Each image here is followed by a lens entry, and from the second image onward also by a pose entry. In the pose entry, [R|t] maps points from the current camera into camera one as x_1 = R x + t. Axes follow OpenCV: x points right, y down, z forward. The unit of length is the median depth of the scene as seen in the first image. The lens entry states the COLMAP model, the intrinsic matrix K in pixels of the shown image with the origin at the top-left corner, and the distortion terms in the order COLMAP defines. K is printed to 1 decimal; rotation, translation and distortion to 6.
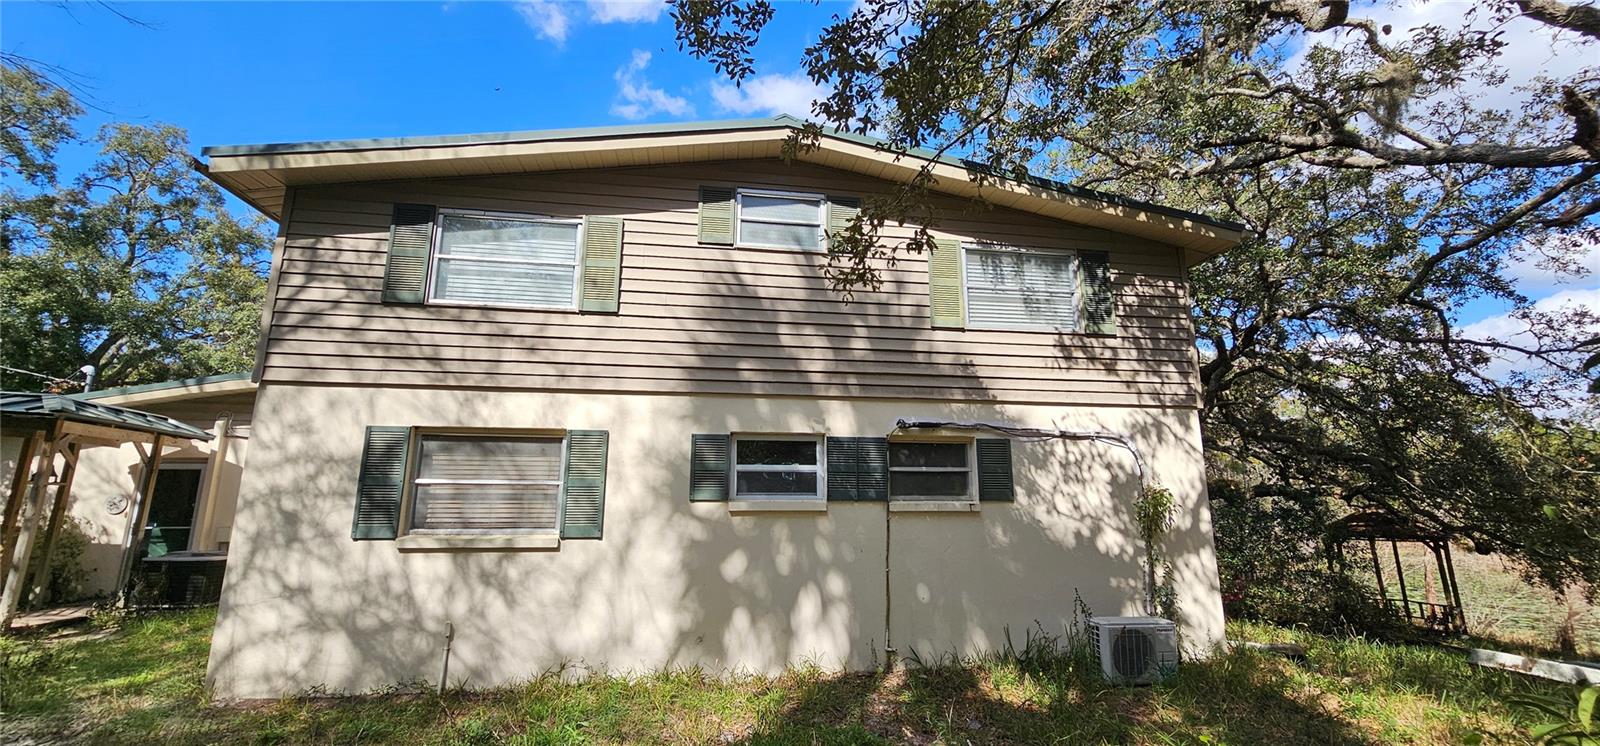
lens RADIAL K [[649.4, 0, 815.5], [0, 649.4, 359.3], [0, 0, 1]] dist [0.000829, 0.000612]
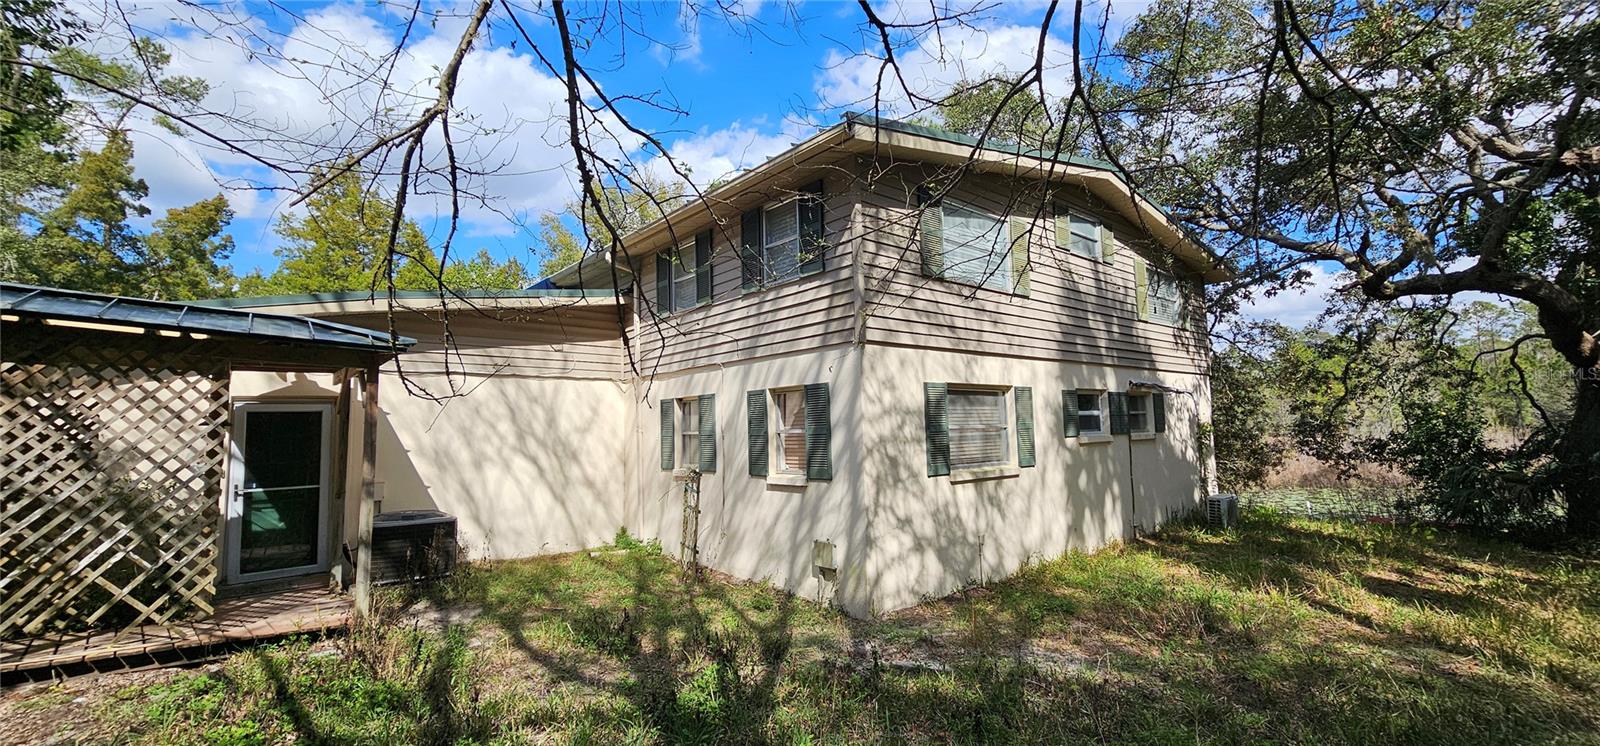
lens RADIAL K [[649.4, 0, 815.5], [0, 649.4, 359.3], [0, 0, 1]] dist [0.000829, 0.000612]
pose [[0.852013, 0.035145, 0.522339, -1.469986], [-0.096519, 0.991186, 0.090745, -0.026628], [-0.514546, -0.127731, 0.847896, 0.112288]]
